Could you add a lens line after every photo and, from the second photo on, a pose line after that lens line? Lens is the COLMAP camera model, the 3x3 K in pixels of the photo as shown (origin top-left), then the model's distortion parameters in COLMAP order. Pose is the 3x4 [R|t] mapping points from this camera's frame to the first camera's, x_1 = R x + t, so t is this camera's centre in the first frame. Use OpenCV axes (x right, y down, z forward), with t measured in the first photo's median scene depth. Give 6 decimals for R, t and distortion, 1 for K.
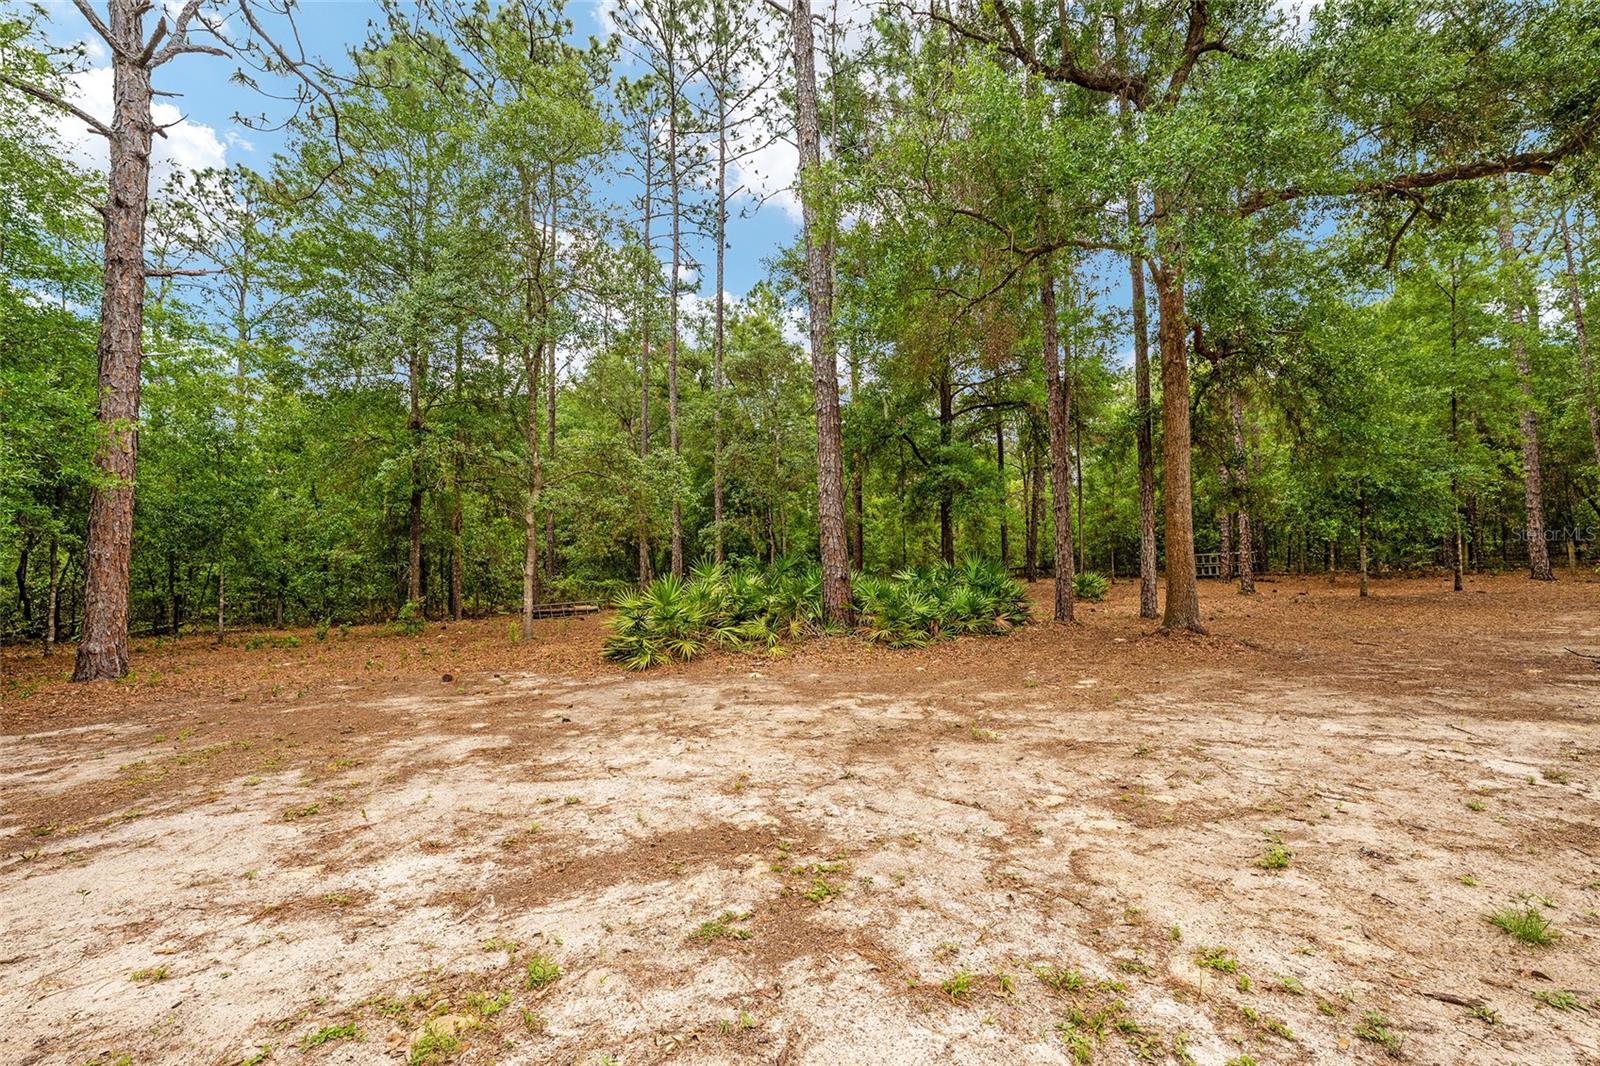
lens RADIAL K [[641.8, 0, 792.3], [0, 641.8, 531.3], [0, 0, 1]] dist [-0.031119, 0.007239]
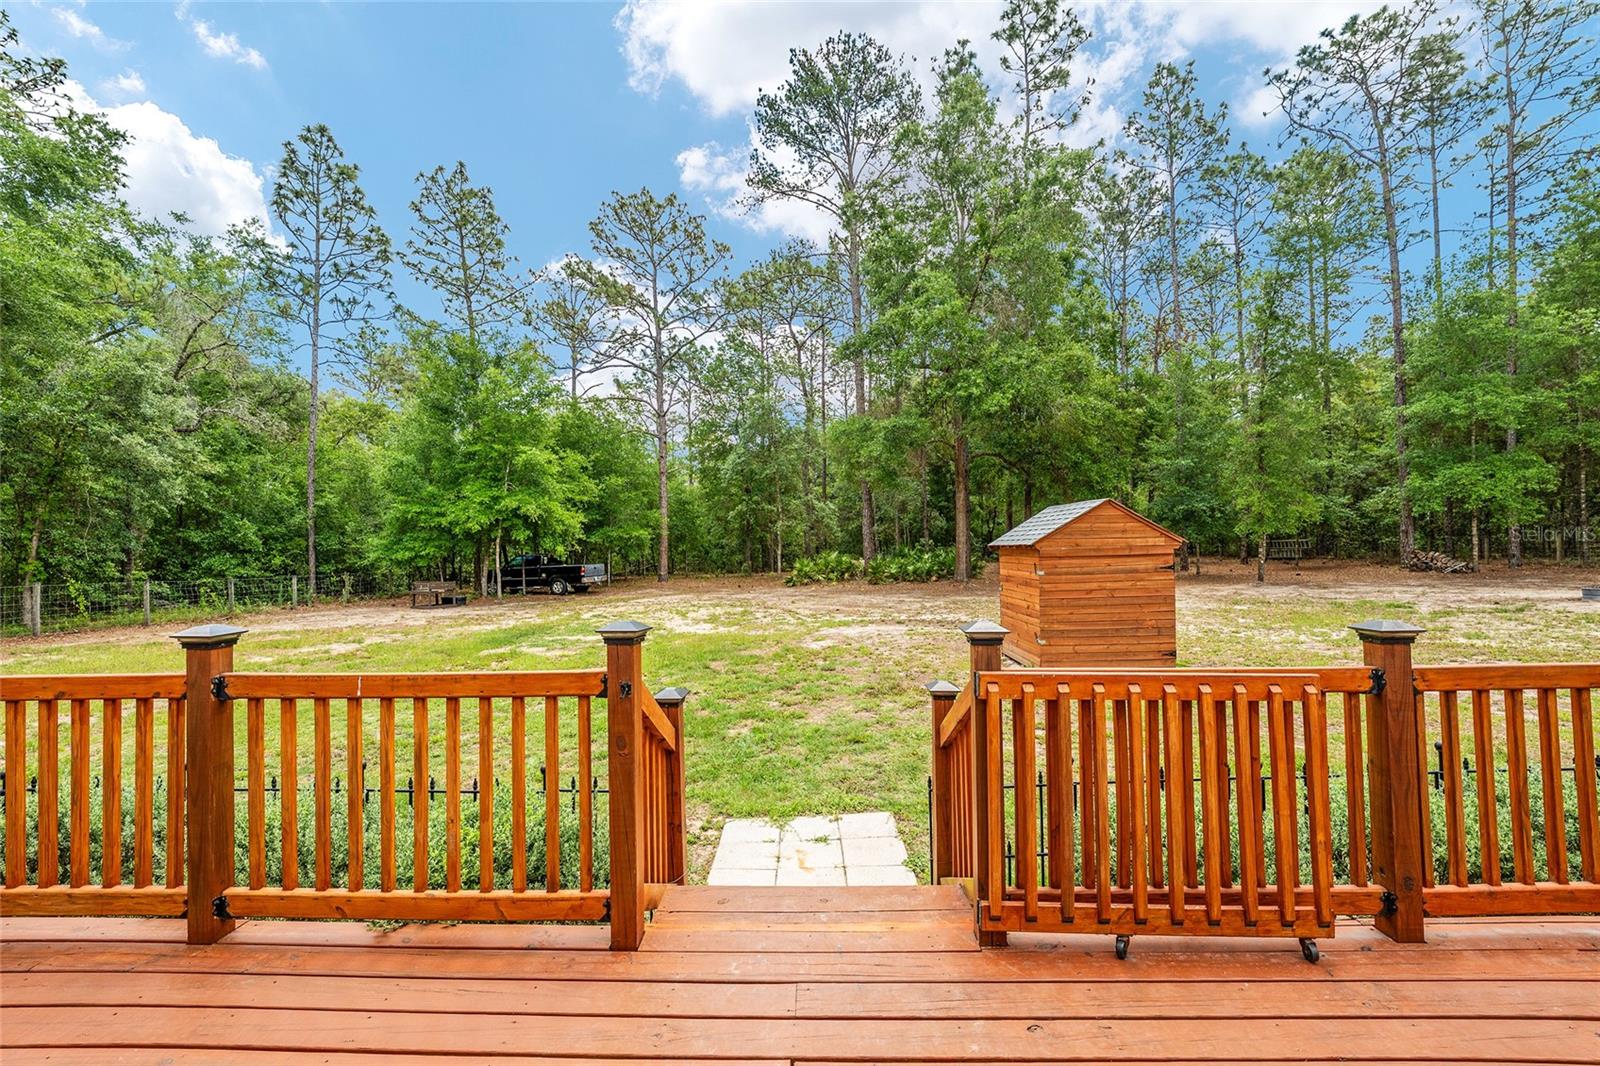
lens RADIAL K [[641.8, 0, 801.9], [0, 641.8, 533.7], [0, 0, 1]] dist [-0.031119, 0.007239]
pose [[0.850295, 0.000315, -0.526306, 1.099878], [0.029429, 0.998407, 0.048143, -0.143832], [0.525483, -0.056425, 0.848931, -1.220304]]
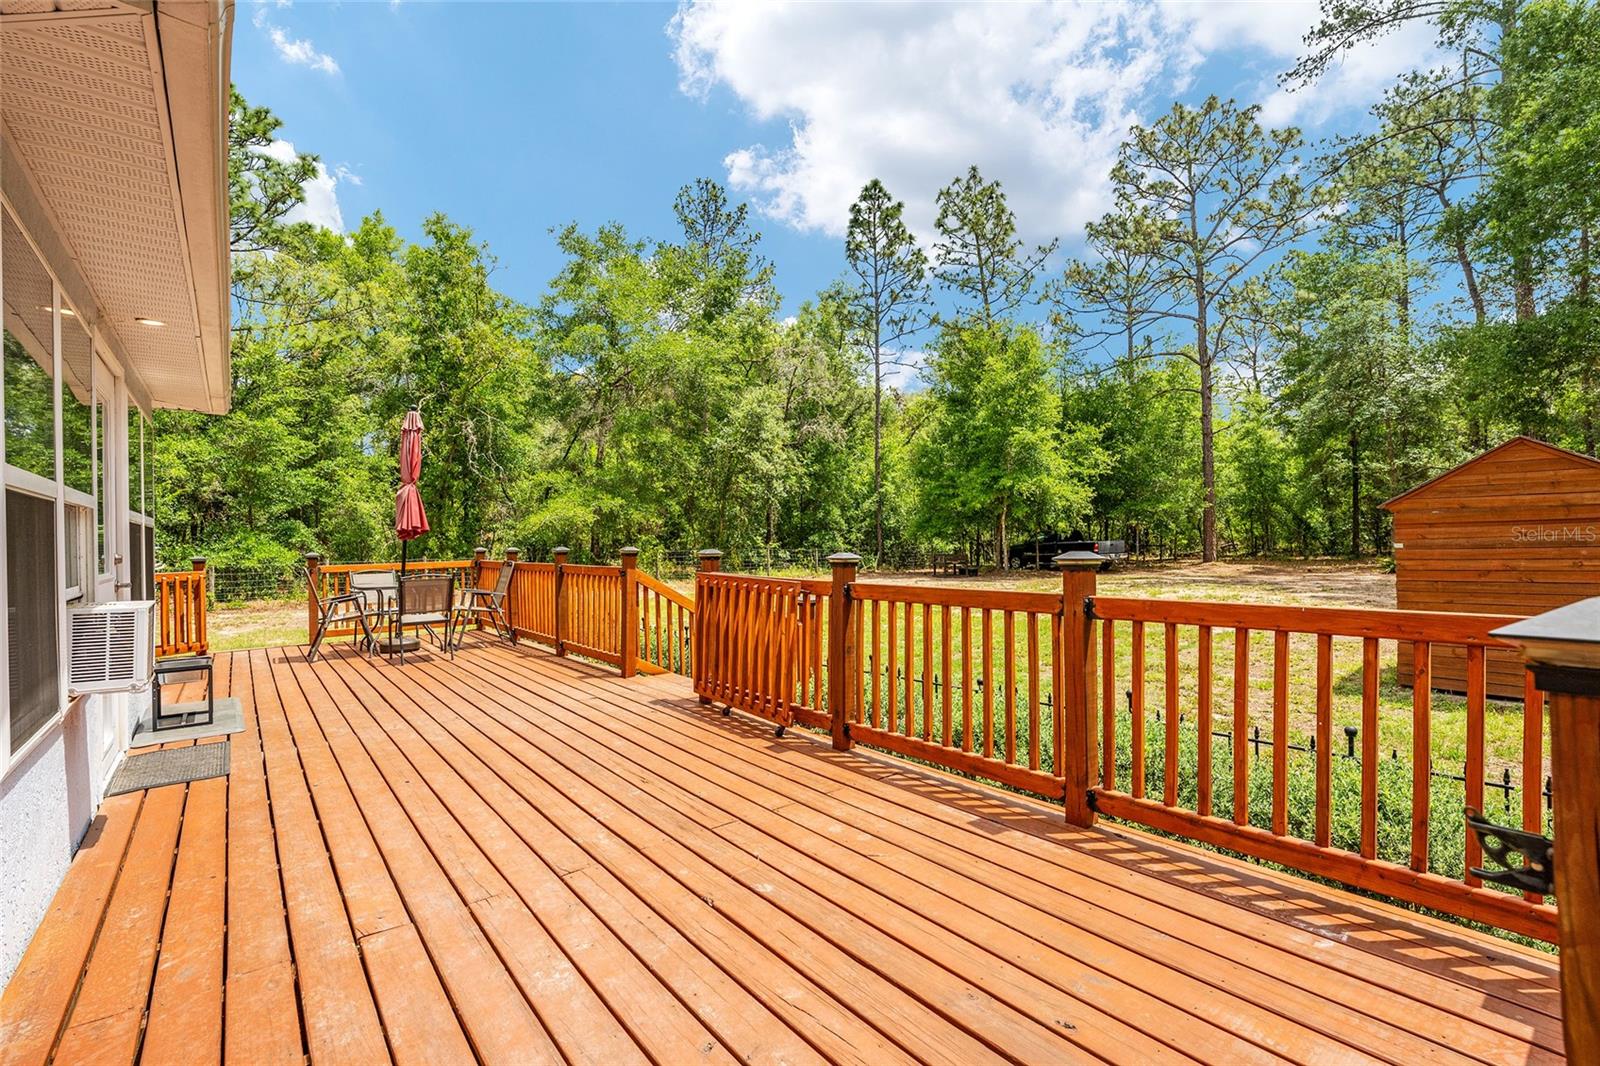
lens RADIAL K [[706.6, 0, 803.0], [0, 706.6, 535.2], [0, 0, 1]] dist [-0.019349, 0.002830]
pose [[0.149850, 0.018523, -0.988535, 1.431995], [0.082788, 0.996078, 0.031214, -0.126317], [0.985237, -0.086516, 0.147729, -1.060417]]
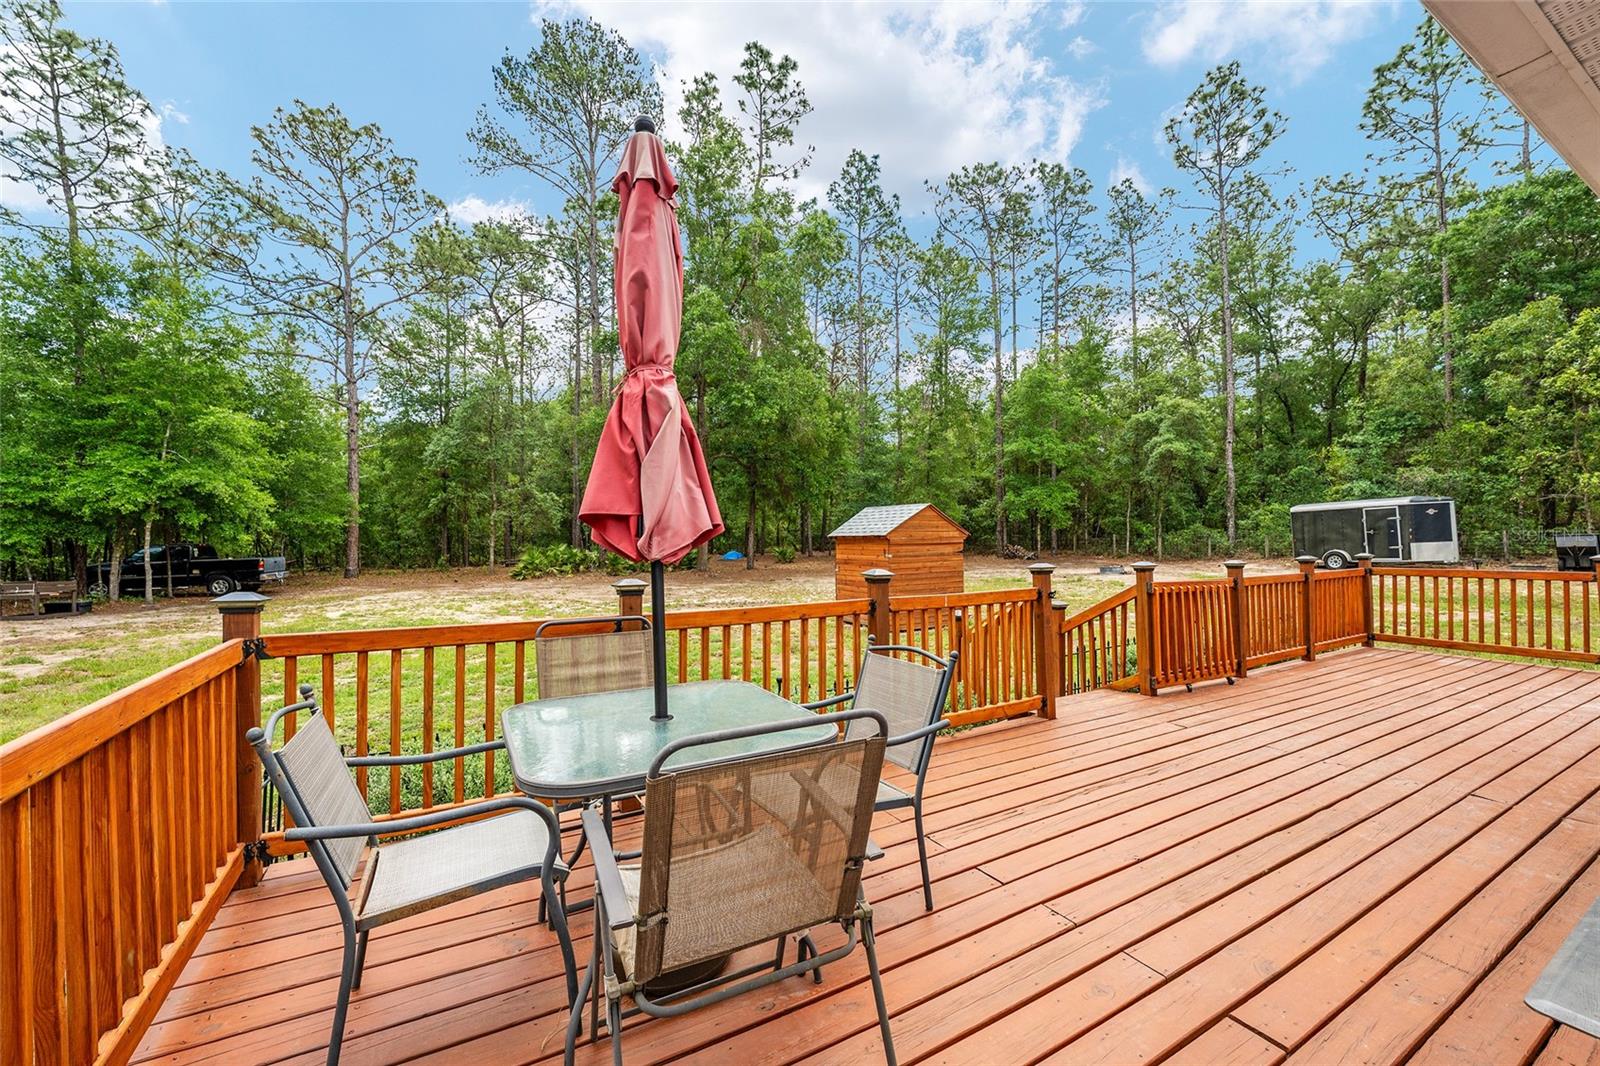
lens RADIAL K [[641.8, 0, 801.6], [0, 641.8, 534.9], [0, 0, 1]] dist [-0.031119, 0.007239]
pose [[0.999632, 0.017416, -0.020811, 0.850581], [-0.016112, 0.997990, 0.061295, -0.147980], [0.021836, -0.060937, 0.997903, -1.447027]]
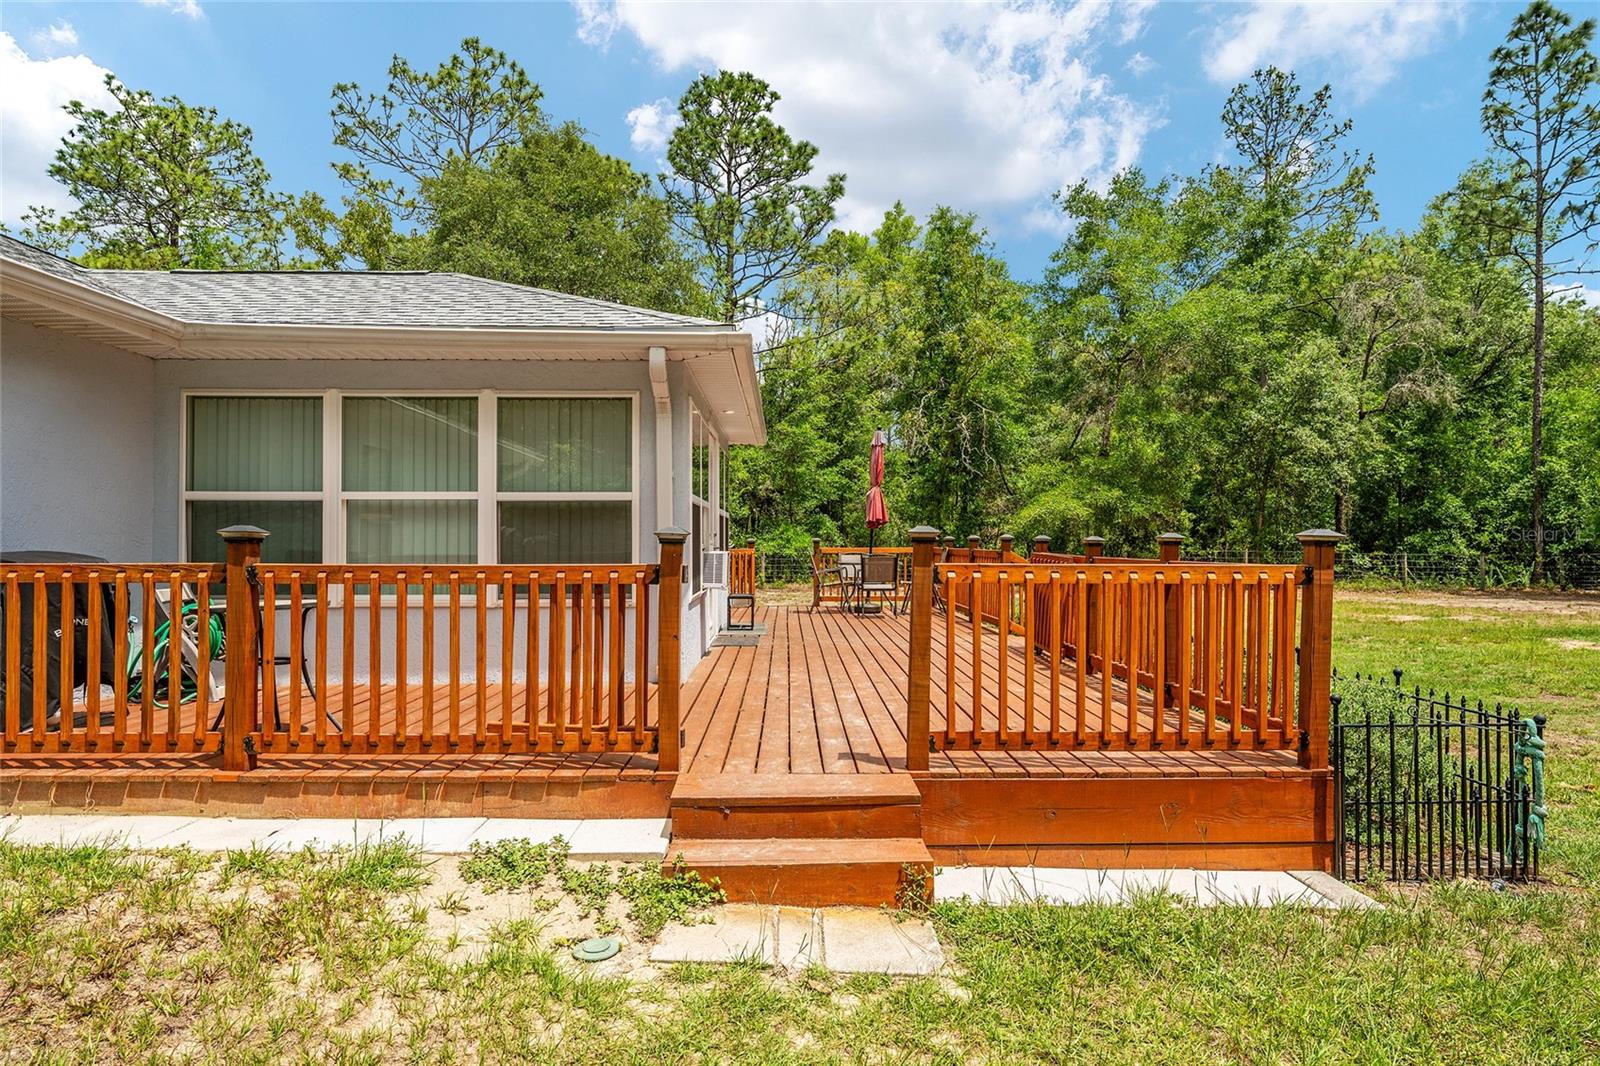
lens RADIAL K [[874.0, 0, 800.2], [0, 874.0, 540.2], [0, 0, 1]] dist [-0.003651, -0.002237]
pose [[-0.493893, 0.023367, -0.869209, 1.661212], [0.072319, 0.997279, -0.014282, -0.112205], [0.866510, -0.069914, -0.494239, -0.905904]]
